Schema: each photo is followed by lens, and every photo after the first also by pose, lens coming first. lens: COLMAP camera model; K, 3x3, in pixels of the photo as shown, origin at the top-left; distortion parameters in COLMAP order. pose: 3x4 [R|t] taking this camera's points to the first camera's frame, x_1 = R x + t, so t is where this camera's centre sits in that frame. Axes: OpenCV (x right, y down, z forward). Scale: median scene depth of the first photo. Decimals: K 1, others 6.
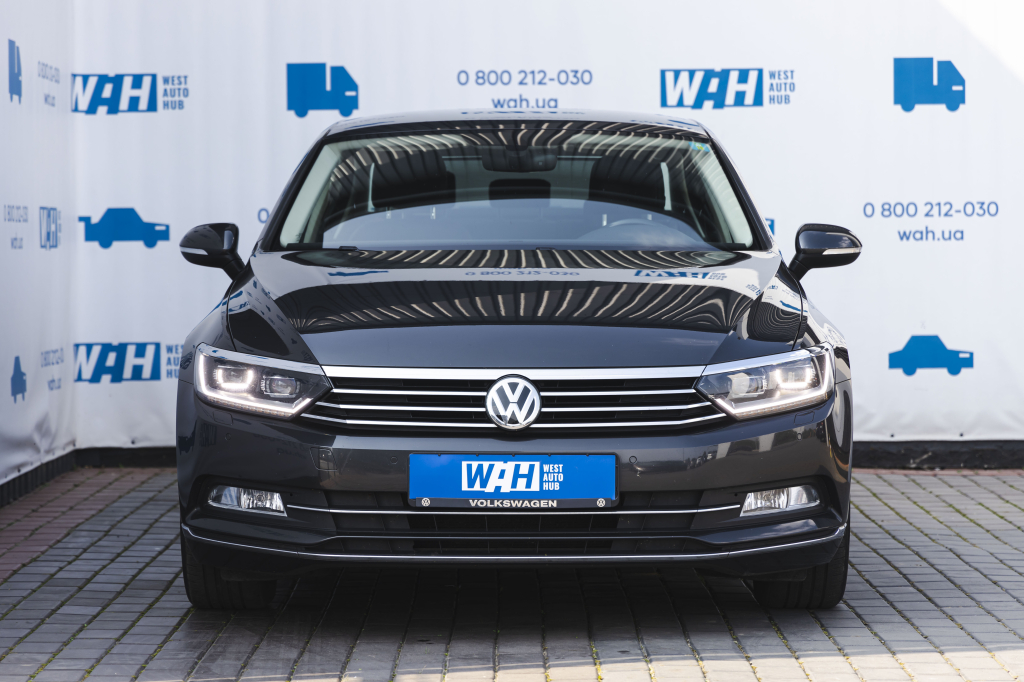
lens RADIAL K [[3682.1, 0, 507.7], [0, 3682.1, 335.0], [0, 0, 1]] dist [0.178446, 0.000000]
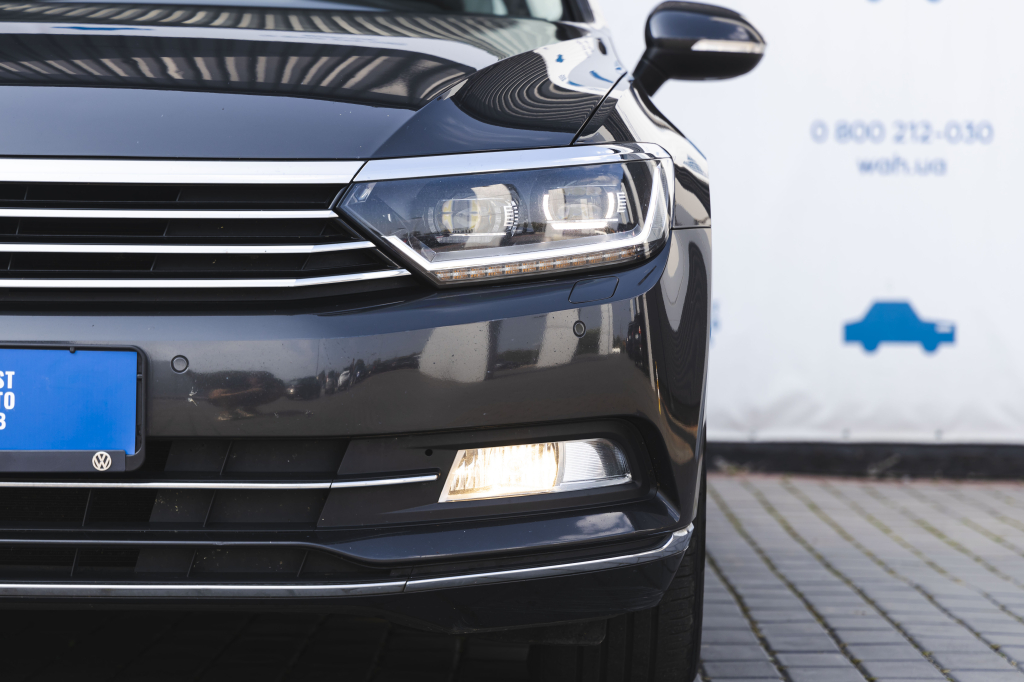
lens RADIAL K [[2617.4, 0, 521.9], [0, 2617.4, 348.7], [0, 0, 1]] dist [0.018648, 0.000000]
pose [[0.999180, 0.016580, -0.036933, 0.076288], [-0.017721, 0.999369, -0.030784, 0.036367], [0.036399, 0.031414, 0.998843, 0.616287]]
